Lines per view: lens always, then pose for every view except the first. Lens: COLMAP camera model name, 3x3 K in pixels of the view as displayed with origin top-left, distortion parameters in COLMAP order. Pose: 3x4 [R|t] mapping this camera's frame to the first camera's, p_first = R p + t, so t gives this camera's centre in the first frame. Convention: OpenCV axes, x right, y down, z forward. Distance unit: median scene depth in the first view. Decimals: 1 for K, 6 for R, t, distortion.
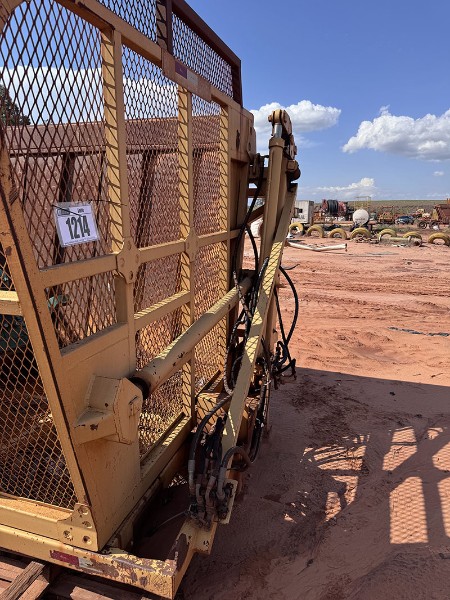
lens RADIAL K [[427.0, 0, 225.0], [0, 427.0, 300.0], [0, 0, 1]] dist [0.003434, -0.004800]
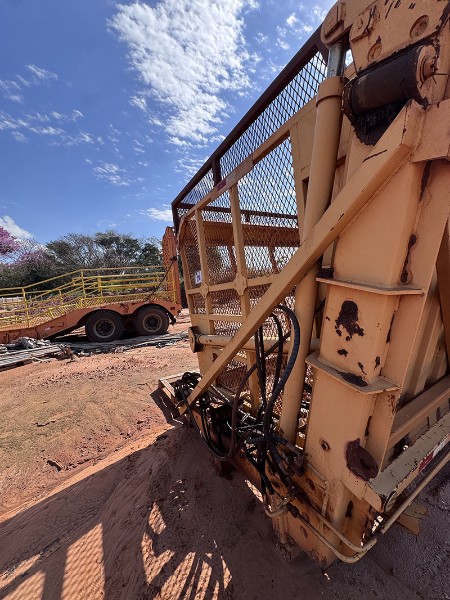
lens RADIAL K [[241.2, 0, 225.0], [0, 241.2, 300.0], [0, 0, 1]] dist [-0.000930, -0.000088]
pose [[-0.653747, 0.078788, -0.752600, 0.546025], [-0.081981, 0.981337, 0.173947, -0.196820], [0.752259, 0.175416, -0.635087, 1.389332]]
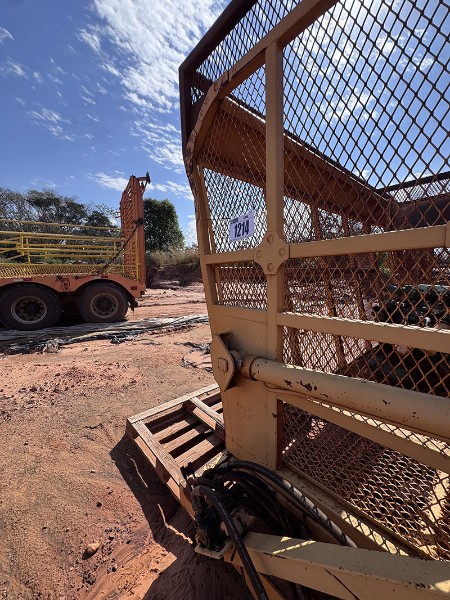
lens RADIAL K [[239.4, 0, 229.2], [0, 239.4, 302.0], [0, 0, 1]] dist [-0.003194, -0.000158]
pose [[-0.491038, 0.106027, -0.864662, 0.251289], [-0.185872, 0.956957, 0.222900, -0.063319], [0.851077, 0.270169, -0.450195, 0.839050]]
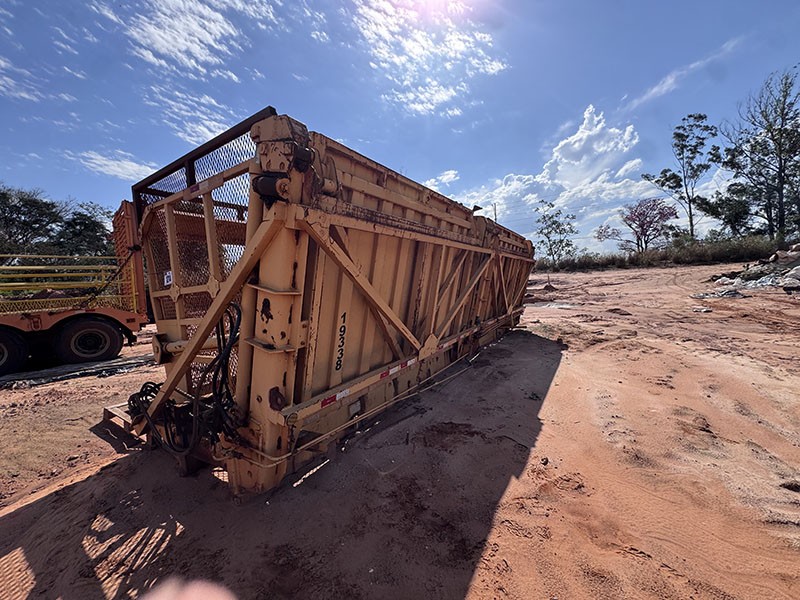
lens RADIAL K [[319.2, 0, 400.2], [0, 319.2, 297.5], [0, 0, 1]] dist [-0.003194, -0.000158]
pose [[-0.226678, 0.040046, -0.973146, 0.819213], [-0.149487, 0.985885, 0.075391, -0.254074], [0.962430, 0.162562, -0.217492, 1.760238]]
